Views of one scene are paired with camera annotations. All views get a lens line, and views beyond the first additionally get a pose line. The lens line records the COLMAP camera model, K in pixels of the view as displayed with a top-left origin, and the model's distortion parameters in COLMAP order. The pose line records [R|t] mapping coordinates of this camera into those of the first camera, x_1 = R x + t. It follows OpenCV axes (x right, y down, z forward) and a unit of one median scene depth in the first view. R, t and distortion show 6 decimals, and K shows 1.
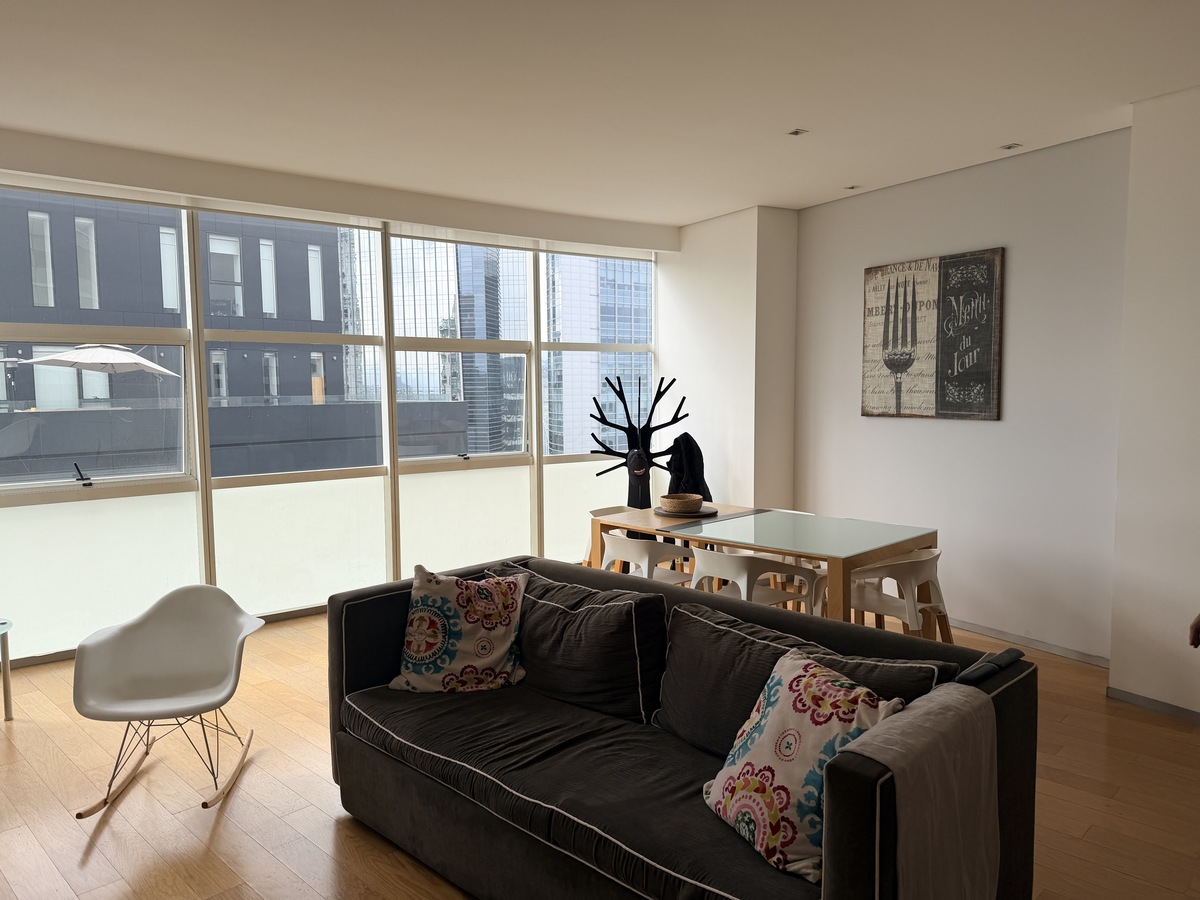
lens RADIAL K [[912.7, 0, 600.0], [0, 912.7, 450.0], [0, 0, 1]] dist [0.190504, -0.363353]
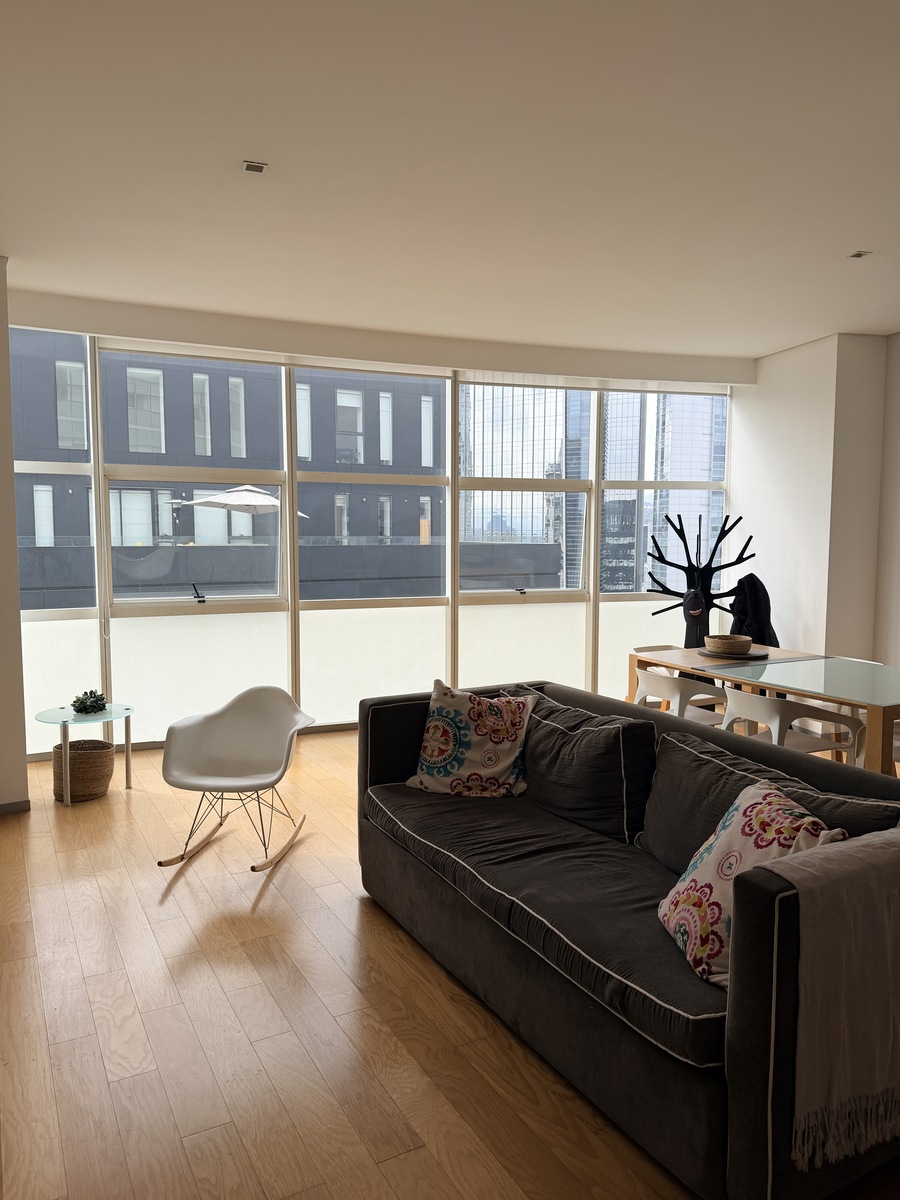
lens RADIAL K [[943.6, 0, 450.0], [0, 943.6, 600.0], [0, 0, 1]] dist [0.249913, -0.490877]
pose [[0.948417, 0.034397, -0.315154, 0.166386], [-0.035270, 0.999374, 0.002934, 0.024416], [0.315057, 0.008333, 0.949036, -0.073917]]
